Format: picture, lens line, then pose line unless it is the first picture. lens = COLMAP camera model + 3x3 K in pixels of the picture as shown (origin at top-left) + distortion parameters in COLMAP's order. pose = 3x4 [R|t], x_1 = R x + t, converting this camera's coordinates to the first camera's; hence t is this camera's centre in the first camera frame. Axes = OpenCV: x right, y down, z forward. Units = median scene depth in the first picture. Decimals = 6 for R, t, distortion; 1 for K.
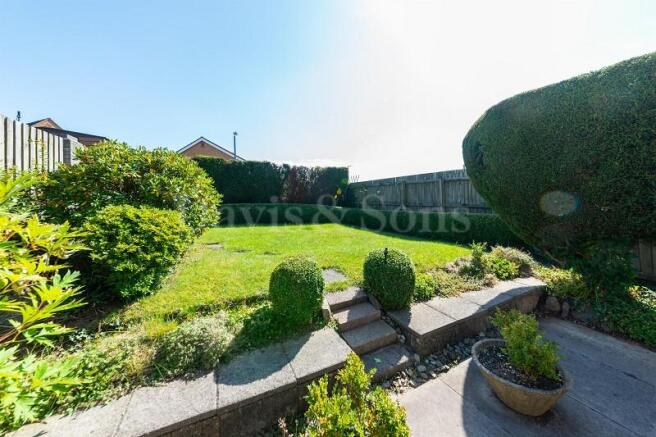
lens RADIAL K [[240.4, 0, 328.0], [0, 240.4, 198.2], [0, 0, 1]] dist [-0.002617, -0.000180]
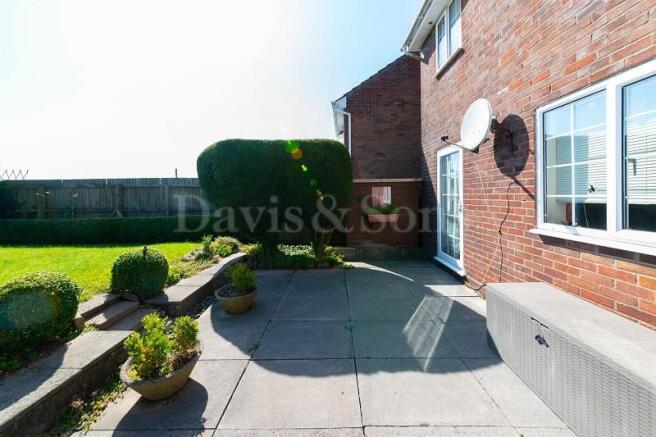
lens RADIAL K [[234.7, 0, 327.8], [0, 234.7, 201.9], [0, 0, 1]] dist [0.000785, -0.000072]
pose [[0.462107, -0.010224, 0.886765, -0.334274], [0.005810, 0.999947, 0.008502, -0.020443], [-0.886805, 0.001224, 0.462142, -0.319557]]
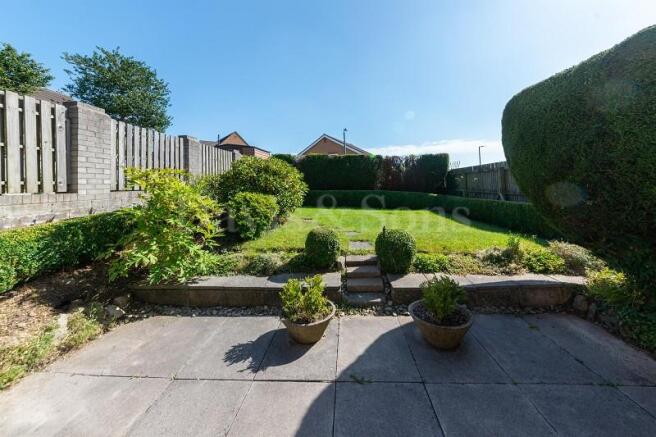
lens RADIAL K [[236.7, 0, 329.5], [0, 236.7, 184.7], [0, 0, 1]] dist [0.000869, 0.000027]
pose [[0.881358, -0.001172, -0.472448, 0.554535], [0.002592, 0.999994, 0.002354, -0.029262], [0.472442, -0.003299, 0.881356, -0.307949]]
